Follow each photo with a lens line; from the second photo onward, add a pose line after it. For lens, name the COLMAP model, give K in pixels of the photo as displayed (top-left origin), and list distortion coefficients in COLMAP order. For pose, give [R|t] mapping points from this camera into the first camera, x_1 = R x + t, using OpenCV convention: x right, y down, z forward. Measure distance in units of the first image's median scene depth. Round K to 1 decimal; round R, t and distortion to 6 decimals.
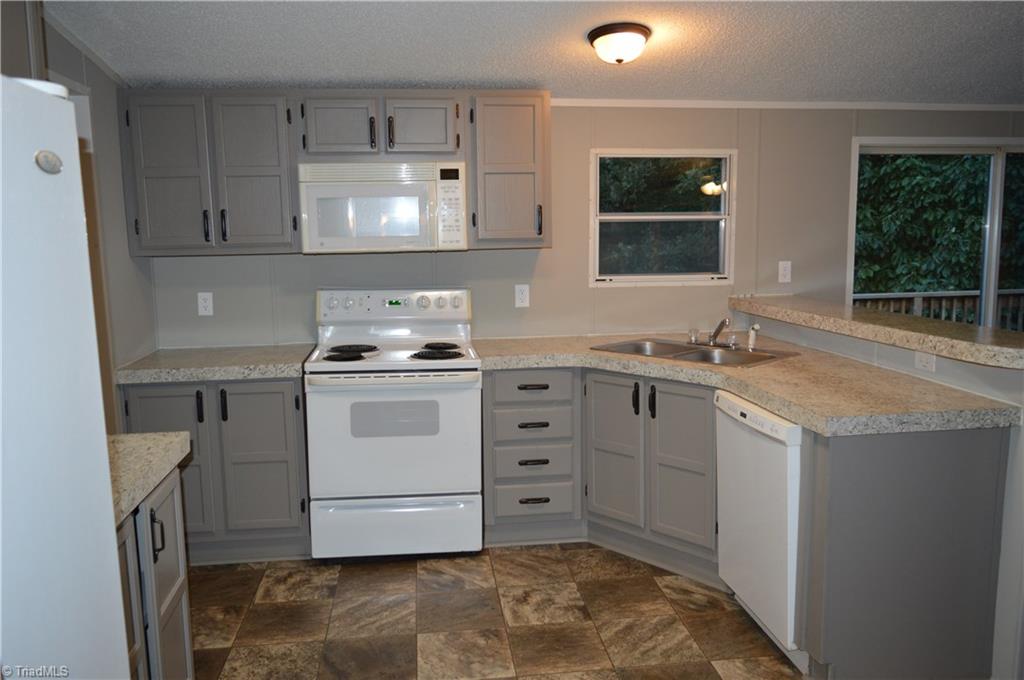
lens RADIAL K [[809.7, 0, 514.9], [0, 809.7, 344.5], [0, 0, 1]] dist [-0.018128, 0.012208]
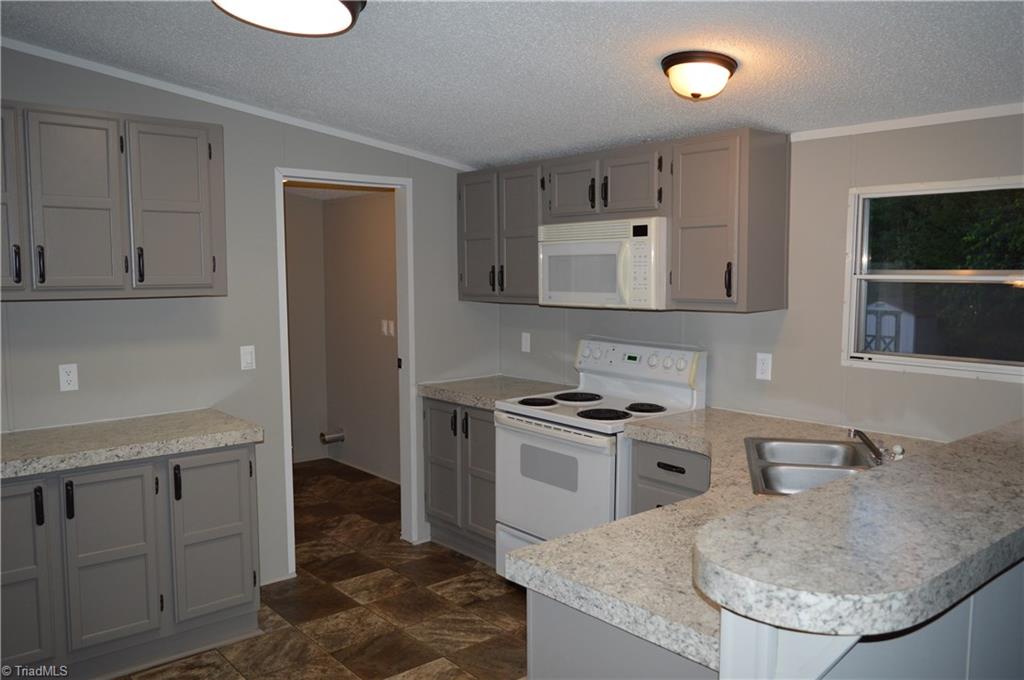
lens RADIAL K [[809.7, 0, 508.0], [0, 809.7, 343.9], [0, 0, 1]] dist [-0.018128, 0.012208]
pose [[0.539712, 0.090315, -0.836991, 0.662204], [-0.122749, 0.992046, 0.027895, -0.085783], [0.832853, 0.087685, 0.546505, 0.359756]]
